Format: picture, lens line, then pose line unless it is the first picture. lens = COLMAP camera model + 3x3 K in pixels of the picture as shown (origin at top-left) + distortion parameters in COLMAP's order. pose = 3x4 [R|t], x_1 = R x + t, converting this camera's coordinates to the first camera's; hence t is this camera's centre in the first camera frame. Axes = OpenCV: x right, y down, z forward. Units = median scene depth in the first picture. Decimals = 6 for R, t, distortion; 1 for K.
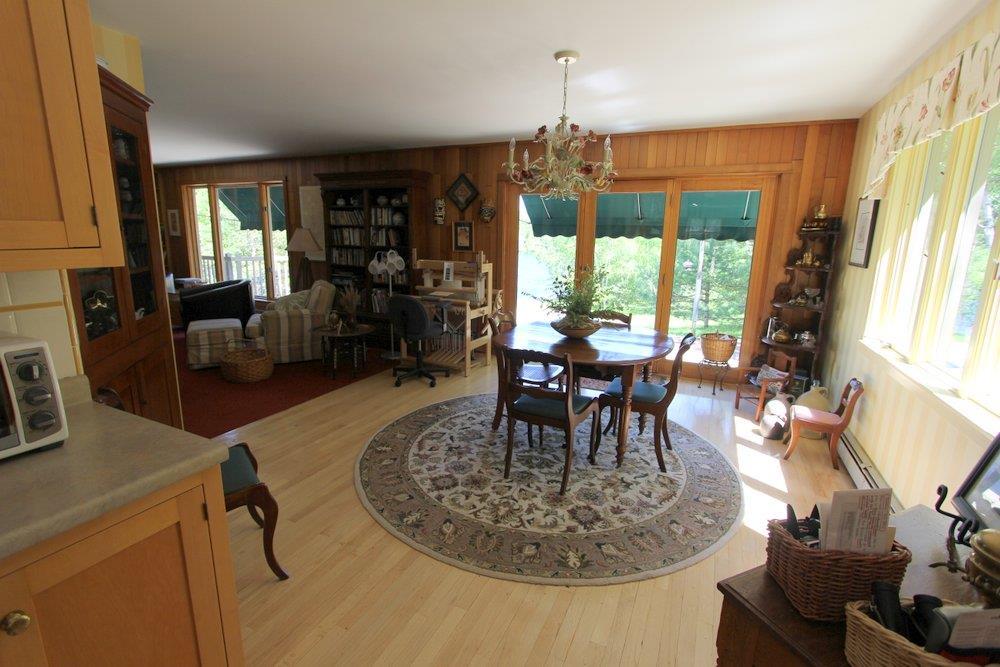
lens RADIAL K [[458.8, 0, 500.0], [0, 458.8, 333.5], [0, 0, 1]] dist [-0.016850, 0.001025]
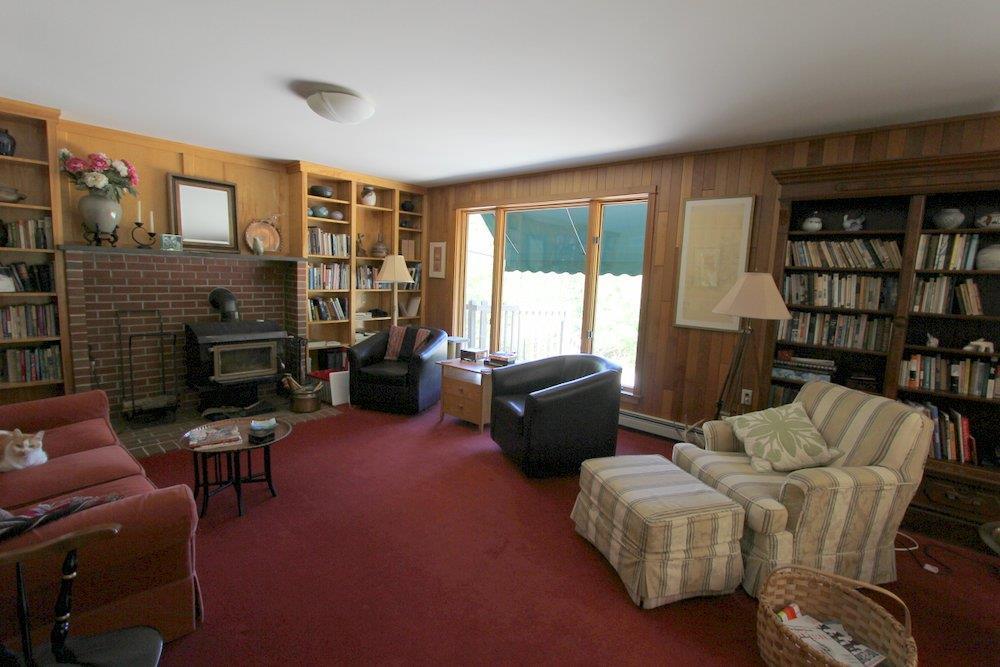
lens RADIAL K [[458.8, 0, 500.0], [0, 458.8, 333.5], [0, 0, 1]] dist [-0.016850, 0.001025]
pose [[0.962630, 0.053275, -0.265530, -0.673637], [-0.077559, 0.993625, -0.081820, -0.116875], [0.259478, 0.099357, 0.960624, 0.523544]]
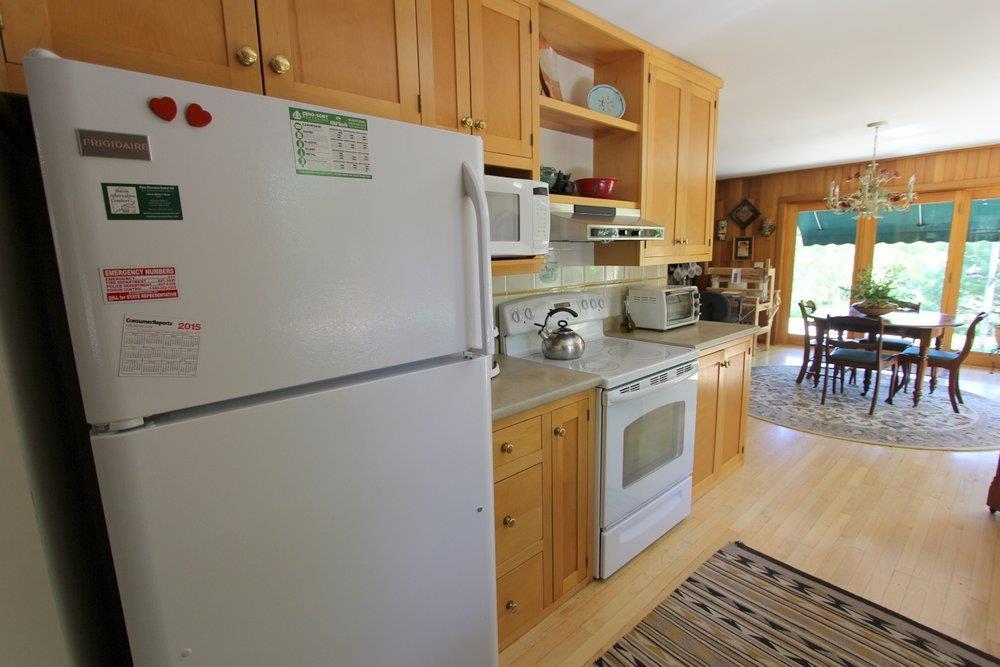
lens RADIAL K [[458.8, 0, 500.0], [0, 458.8, 333.5], [0, 0, 1]] dist [-0.016850, 0.001025]
pose [[0.914349, 0.025929, -0.404096, -0.202806], [-0.041046, 0.998742, -0.028792, 0.095236], [0.402841, 0.042913, 0.914263, -0.456216]]
